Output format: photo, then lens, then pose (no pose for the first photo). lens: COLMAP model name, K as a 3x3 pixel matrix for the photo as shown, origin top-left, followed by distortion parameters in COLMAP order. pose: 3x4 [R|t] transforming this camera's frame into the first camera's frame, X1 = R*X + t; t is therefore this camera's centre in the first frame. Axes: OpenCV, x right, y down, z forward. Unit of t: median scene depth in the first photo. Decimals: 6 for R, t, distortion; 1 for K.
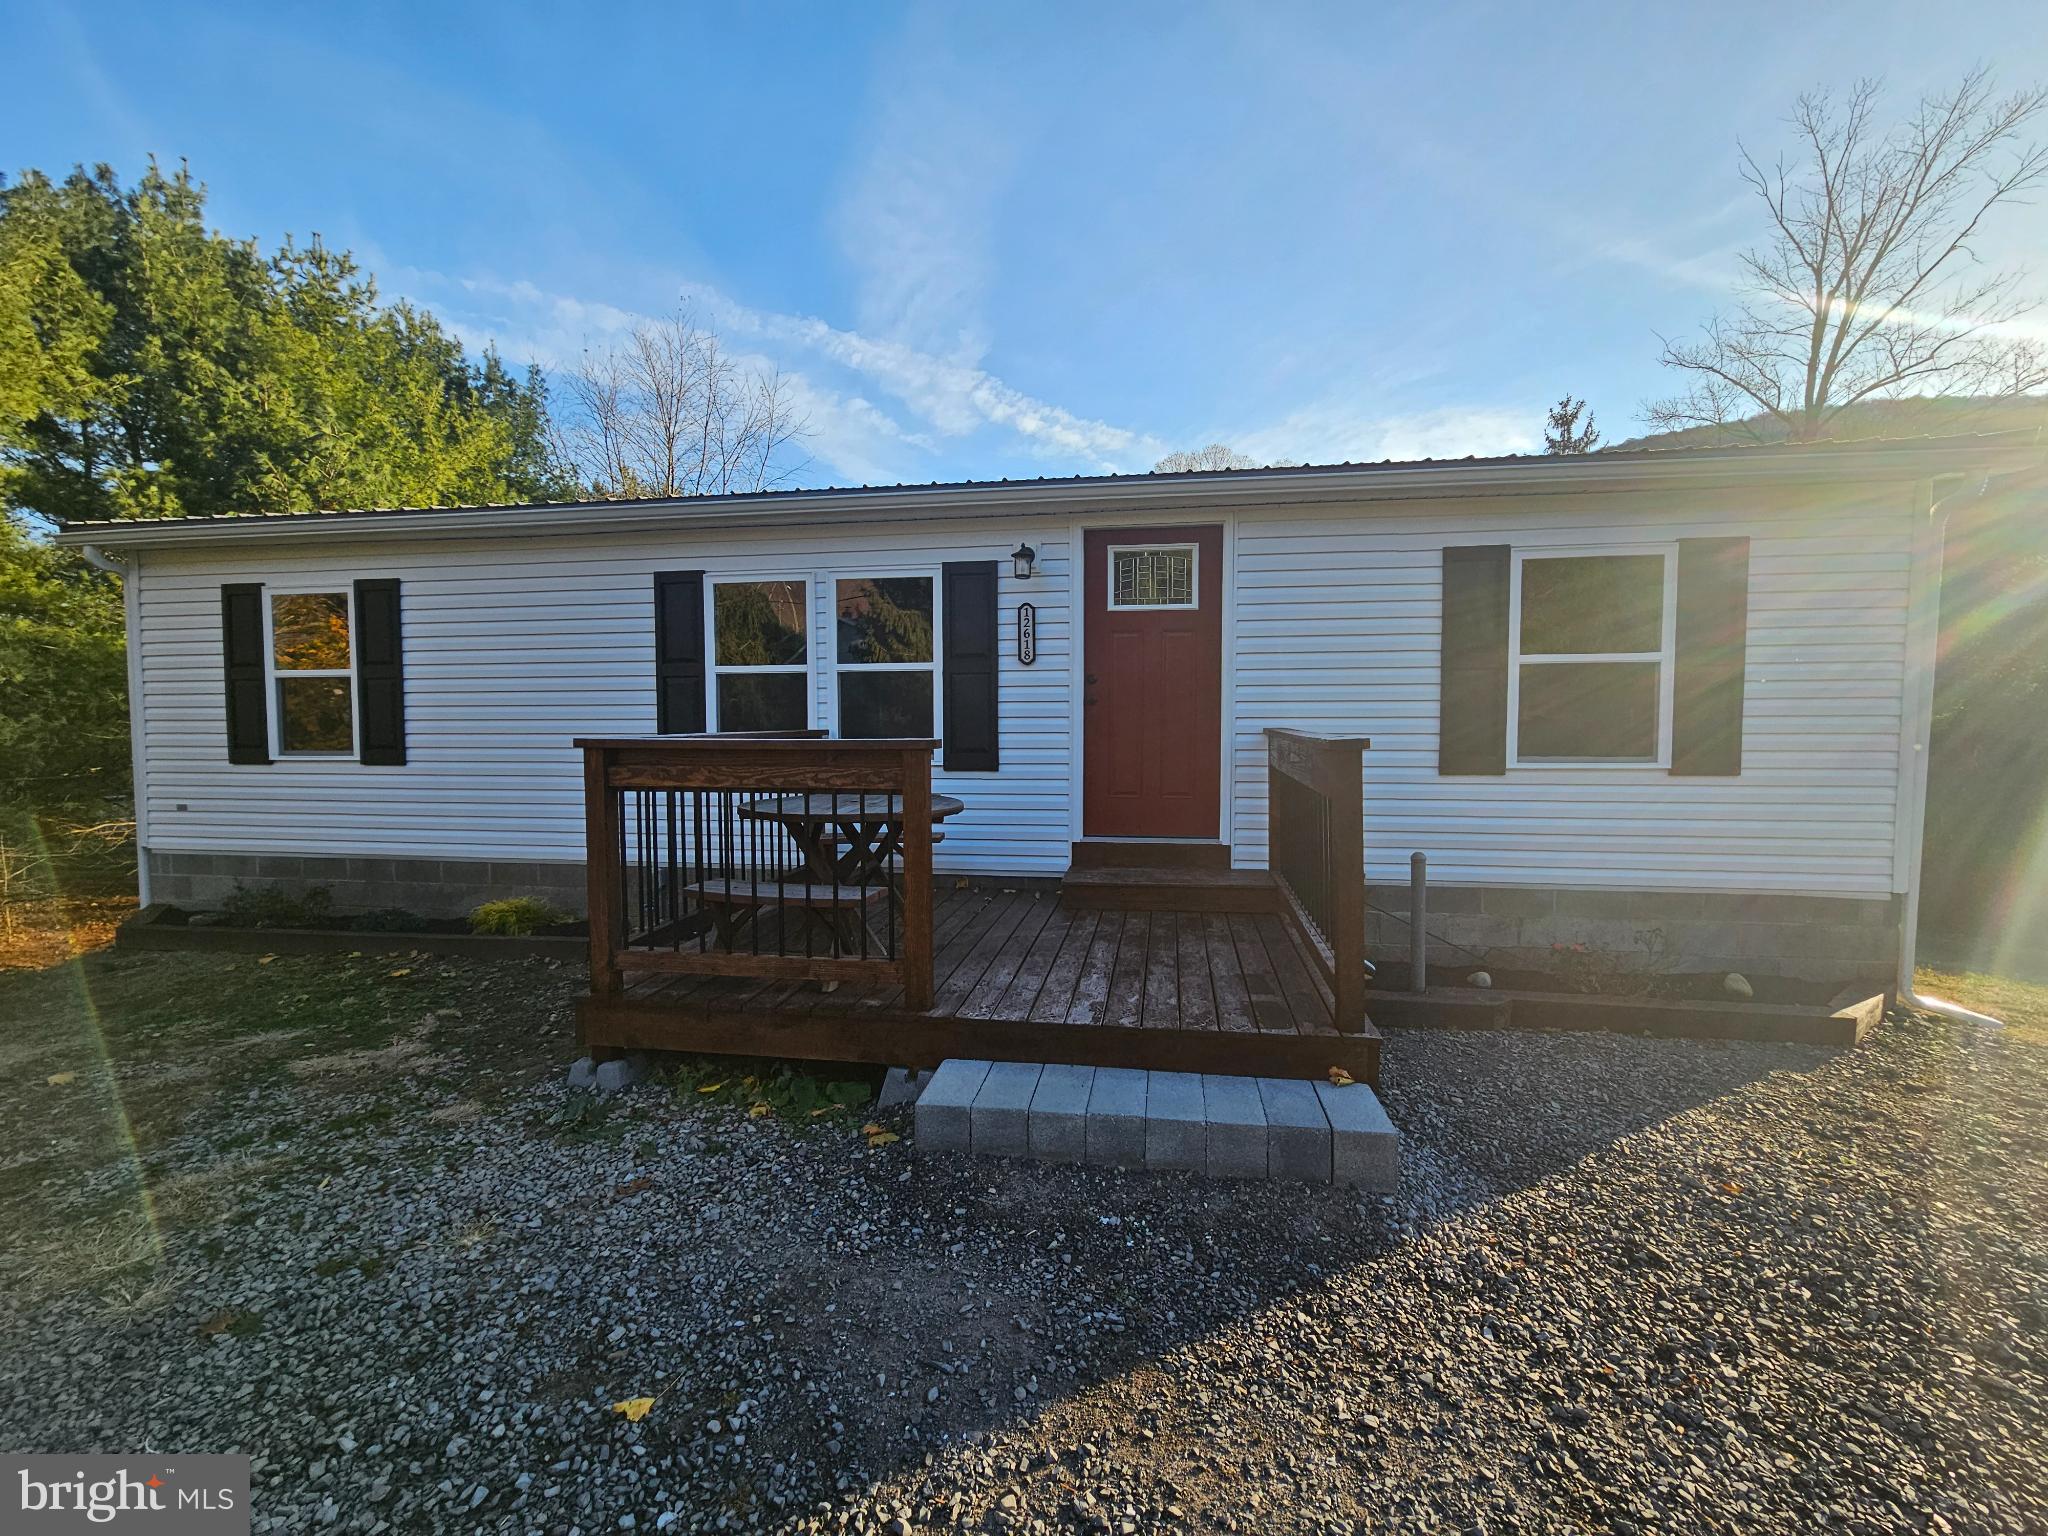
lens RADIAL K [[835.4, 0, 1036.1], [0, 835.4, 763.3], [0, 0, 1]] dist [-0.000794, -0.000529]
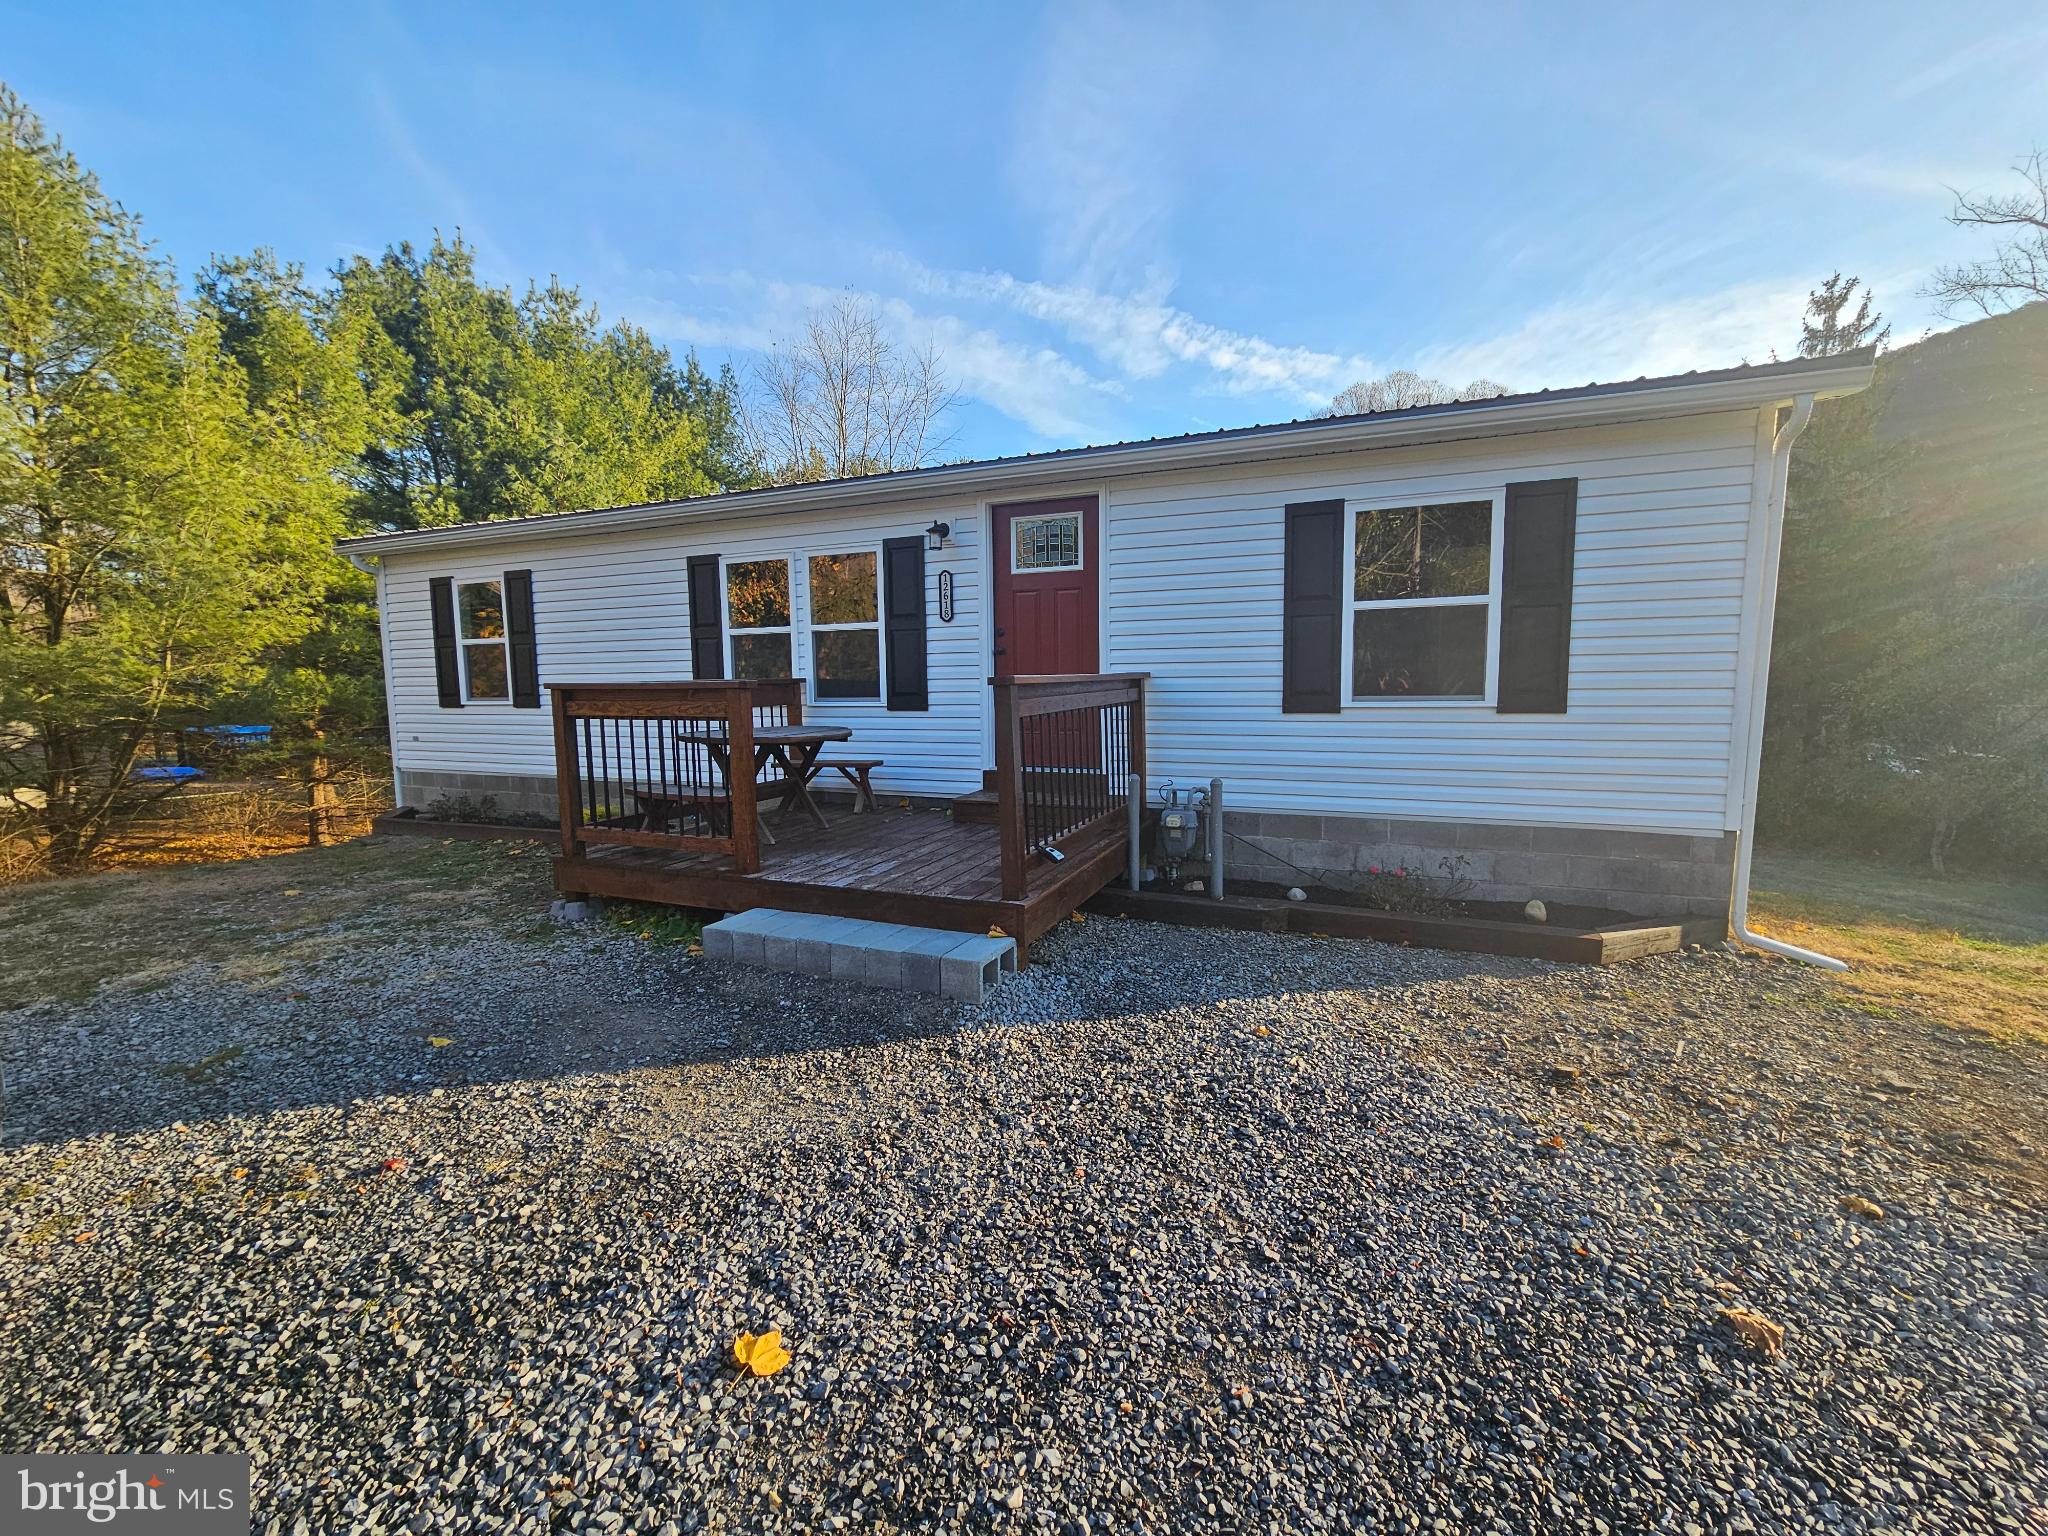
lens RADIAL K [[835.4, 0, 1036.1], [0, 835.4, 763.3], [0, 0, 1]] dist [-0.000794, -0.000529]
pose [[0.970469, 0.014562, -0.240785, 0.387517], [-0.001339, 0.998486, 0.054987, 0.017646], [0.241221, -0.053040, 0.969020, -0.136704]]
